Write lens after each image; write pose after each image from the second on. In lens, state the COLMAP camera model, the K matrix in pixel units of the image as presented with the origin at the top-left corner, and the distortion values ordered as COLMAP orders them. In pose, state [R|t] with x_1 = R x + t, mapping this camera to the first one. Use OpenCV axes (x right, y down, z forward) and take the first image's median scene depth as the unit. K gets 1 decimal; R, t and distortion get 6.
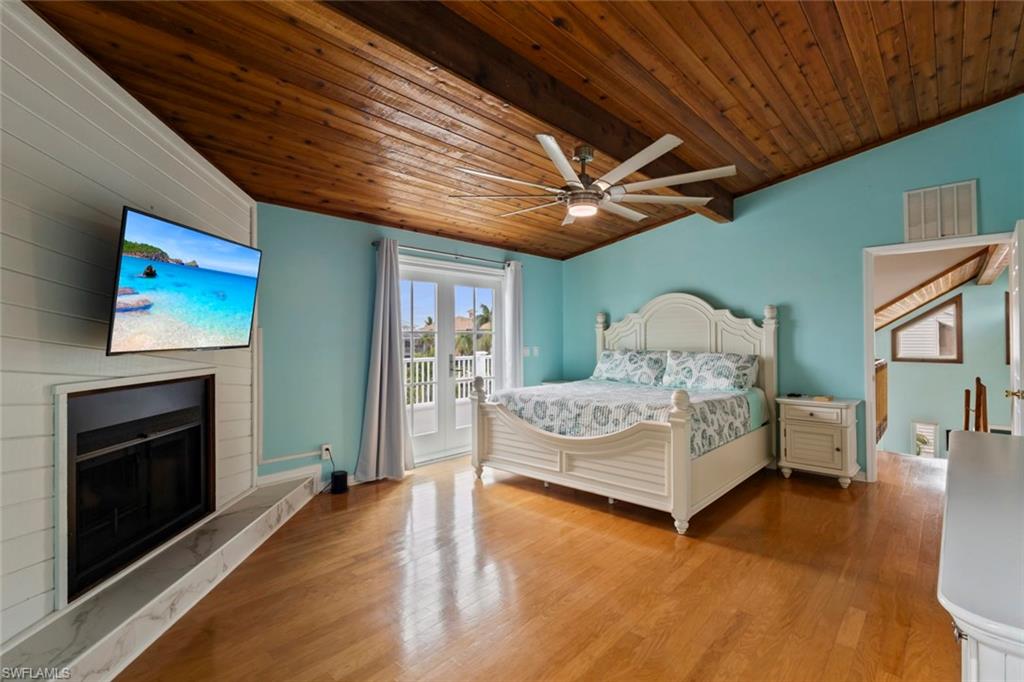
lens RADIAL K [[482.0, 0, 512.0], [0, 482.0, 341.0], [0, 0, 1]] dist [0.000308, 0.000026]
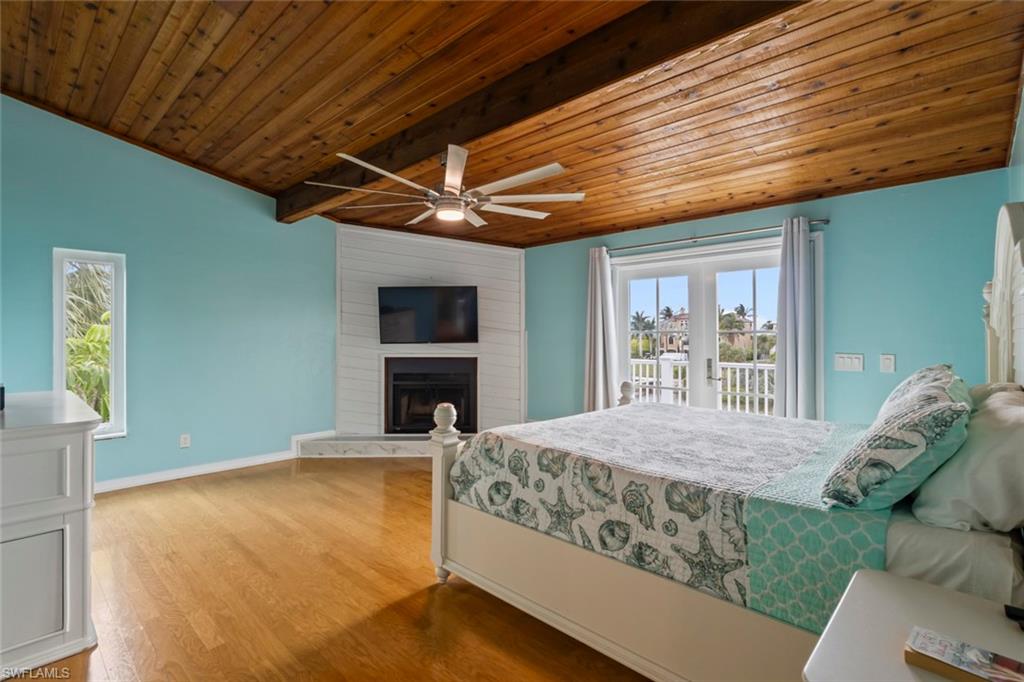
lens RADIAL K [[474.3, 0, 513.2], [0, 474.3, 343.9], [0, 0, 1]] dist [0.002074, 0.000514]
pose [[-0.008397, 0.016799, -0.999824, 0.755663], [-0.008440, 0.999822, 0.016869, -0.009074], [0.999929, 0.008580, -0.008254, 0.750674]]
